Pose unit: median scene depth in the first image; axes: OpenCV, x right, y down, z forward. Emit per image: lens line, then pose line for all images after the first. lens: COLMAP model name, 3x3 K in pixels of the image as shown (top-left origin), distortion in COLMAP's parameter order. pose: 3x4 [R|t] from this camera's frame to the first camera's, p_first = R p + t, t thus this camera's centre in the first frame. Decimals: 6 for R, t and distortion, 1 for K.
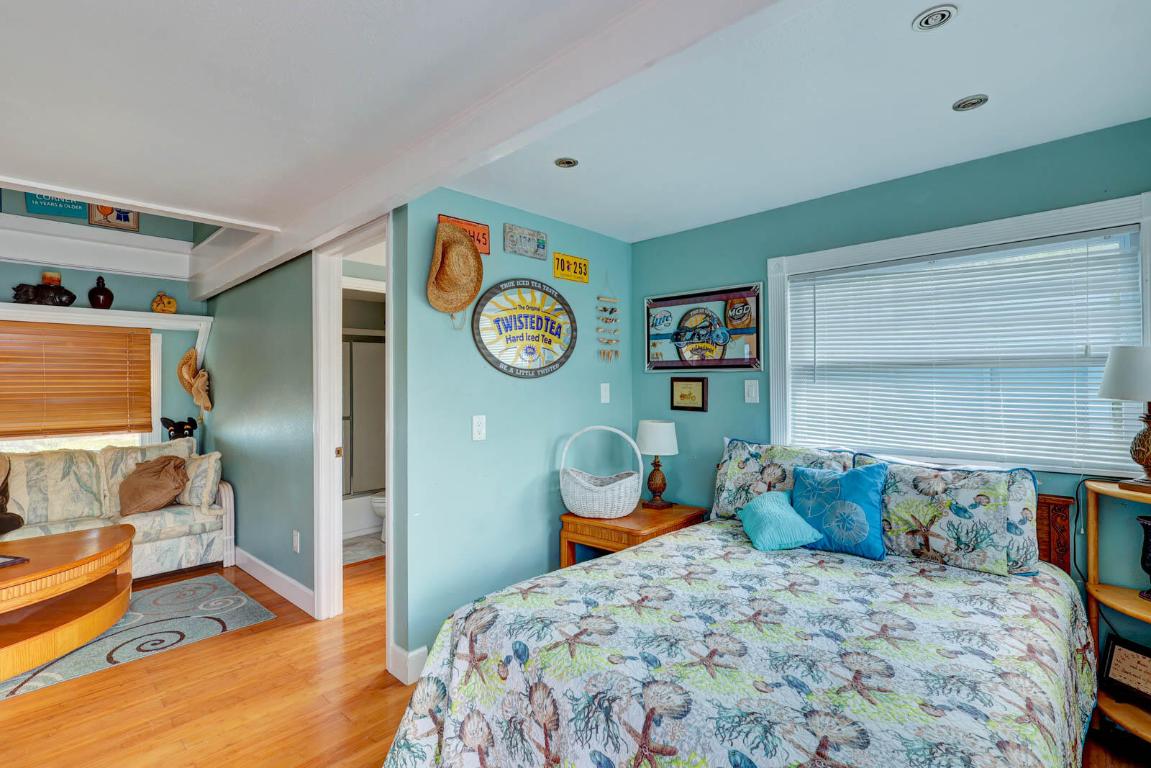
lens RADIAL K [[539.5, 0, 572.3], [0, 539.5, 382.6], [0, 0, 1]] dist [-0.000068, 0.000301]
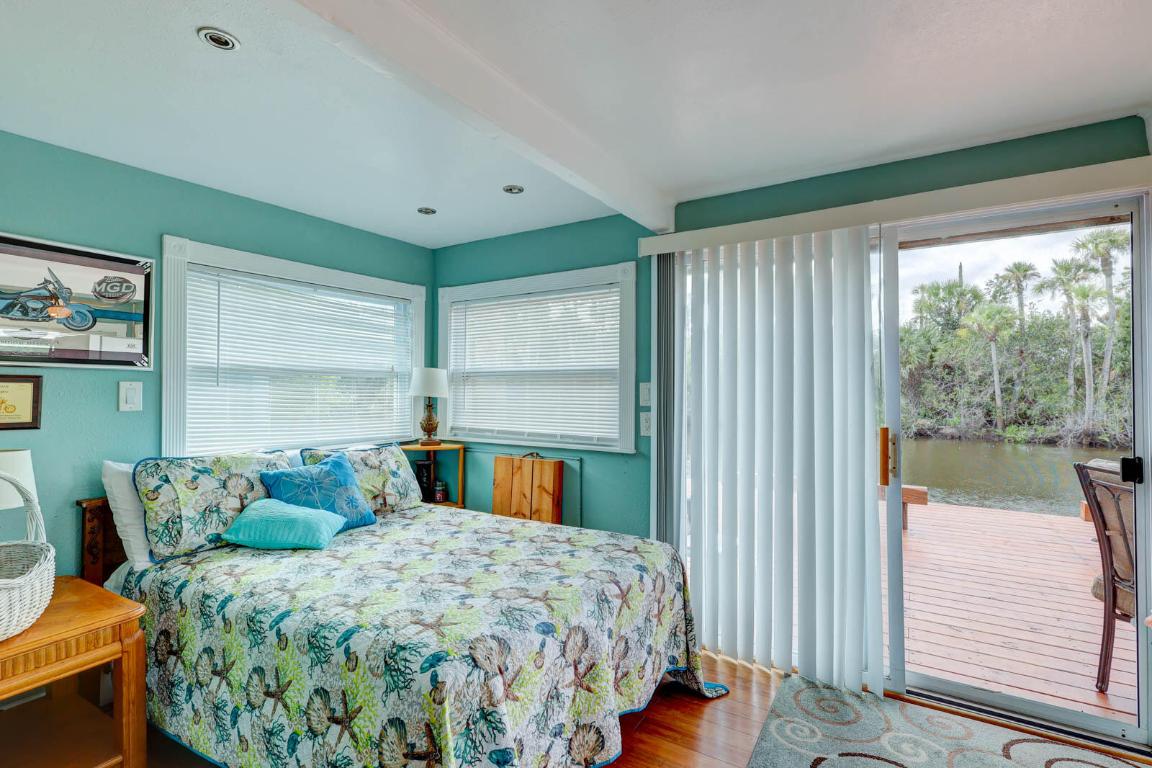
lens RADIAL K [[539.9, 0, 572.8], [0, 539.9, 382.6], [0, 0, 1]] dist [-0.000068, 0.000301]
pose [[-0.195886, 0.019124, 0.980440, -0.767054], [-0.001065, 0.999805, -0.019715, 0.015962], [-0.980626, -0.004906, -0.195827, 0.754084]]
